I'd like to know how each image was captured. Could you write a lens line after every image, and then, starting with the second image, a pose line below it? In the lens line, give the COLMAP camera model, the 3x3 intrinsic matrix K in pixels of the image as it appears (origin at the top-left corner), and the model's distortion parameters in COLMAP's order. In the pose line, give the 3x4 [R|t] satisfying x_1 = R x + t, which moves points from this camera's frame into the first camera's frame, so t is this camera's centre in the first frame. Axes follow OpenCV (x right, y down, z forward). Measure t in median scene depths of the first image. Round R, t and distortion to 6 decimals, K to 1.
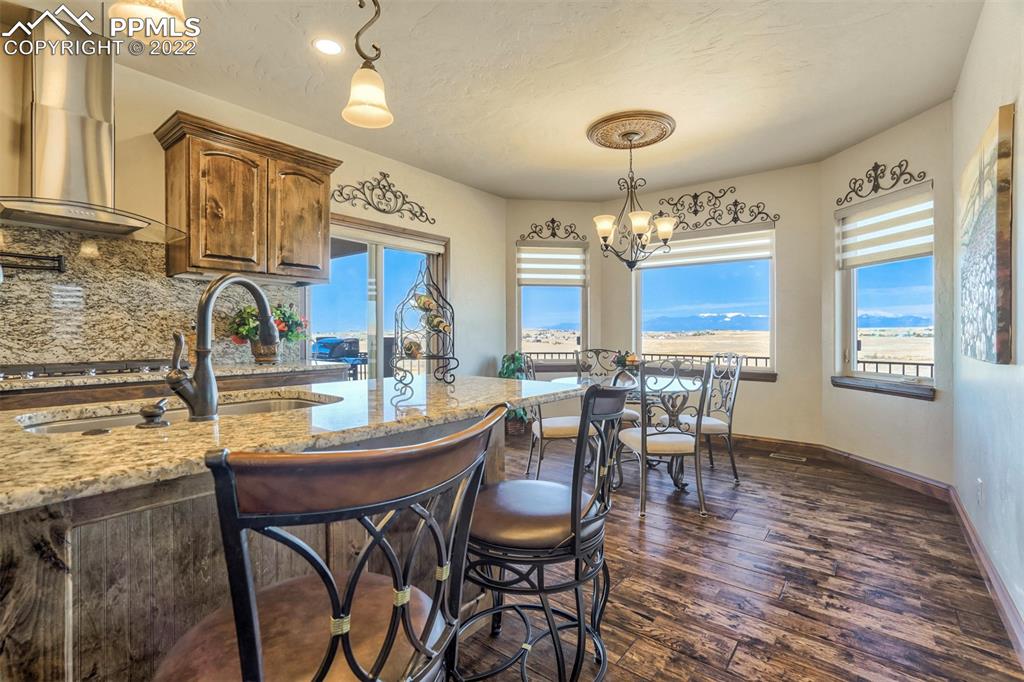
lens RADIAL K [[495.5, 0, 512.0], [0, 495.5, 341.0], [0, 0, 1]] dist [-0.001299, -0.000036]
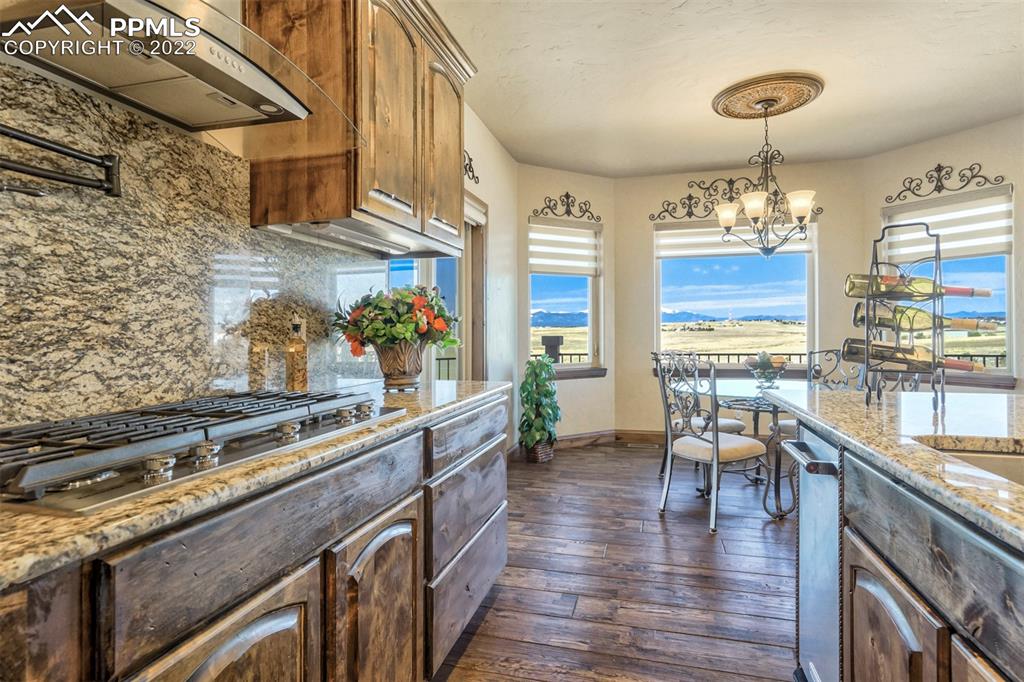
lens RADIAL K [[544.2, 0, 511.9], [0, 544.2, 321.1], [0, 0, 1]] dist [-0.002322, 0.000591]
pose [[0.923360, -0.001190, 0.383934, -0.452556], [0.014047, 0.999430, -0.030685, -0.008525], [-0.383679, 0.033726, 0.922850, 0.263762]]
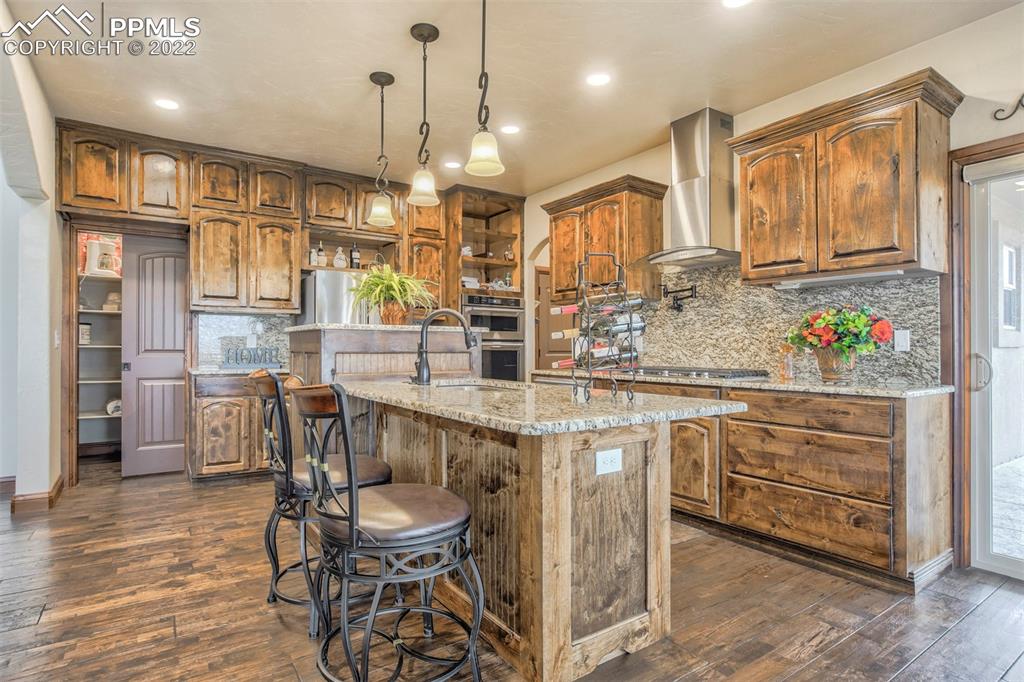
lens RADIAL K [[539.3, 0, 512.0], [0, 539.3, 341.0], [0, 0, 1]] dist [-0.000243, -0.000049]
pose [[-0.306544, -0.009270, -0.951811, 0.361335], [-0.015738, 0.999865, -0.004669, -0.007053], [0.951726, 0.013548, -0.306649, 0.561948]]
